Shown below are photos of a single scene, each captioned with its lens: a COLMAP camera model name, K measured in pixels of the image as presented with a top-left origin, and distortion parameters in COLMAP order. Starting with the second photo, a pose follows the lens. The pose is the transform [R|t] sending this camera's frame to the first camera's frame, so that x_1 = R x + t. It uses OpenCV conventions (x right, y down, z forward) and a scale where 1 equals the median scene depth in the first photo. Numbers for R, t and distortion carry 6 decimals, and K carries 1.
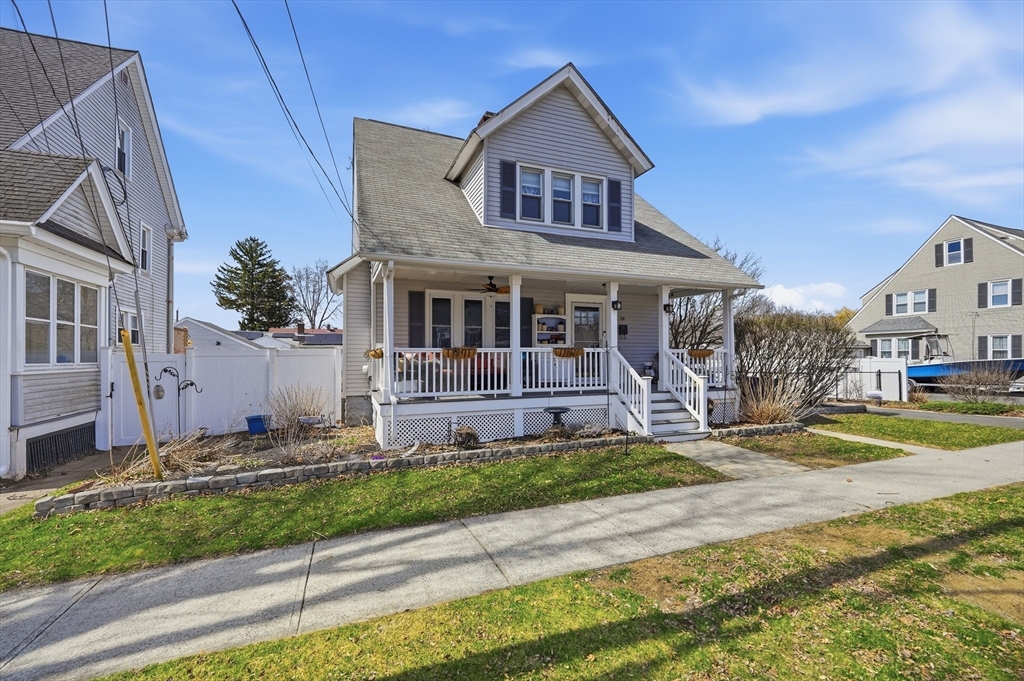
lens RADIAL K [[418.2, 0, 512.0], [0, 418.2, 340.5], [0, 0, 1]] dist [-0.010872, -0.000446]
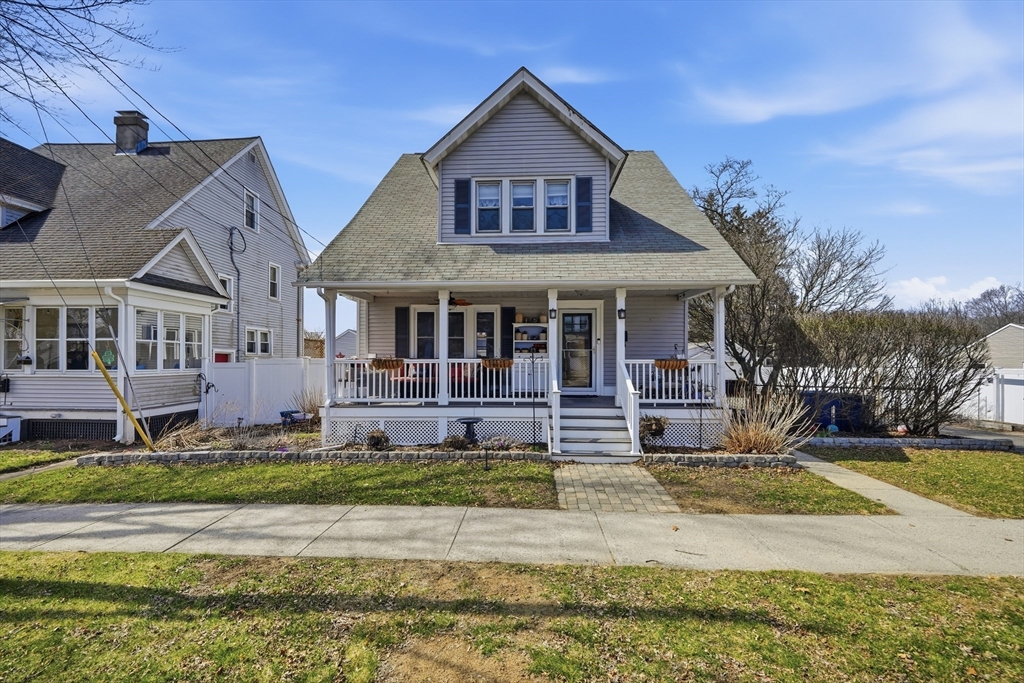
lens RADIAL K [[421.3, 0, 510.5], [0, 421.3, 344.2], [0, 0, 1]] dist [-0.011839, -0.000272]
pose [[0.920194, -0.011706, -0.391287, 0.572688], [0.012365, 0.999923, -0.000835, -0.016321], [0.391266, -0.004070, 0.920268, 0.089380]]
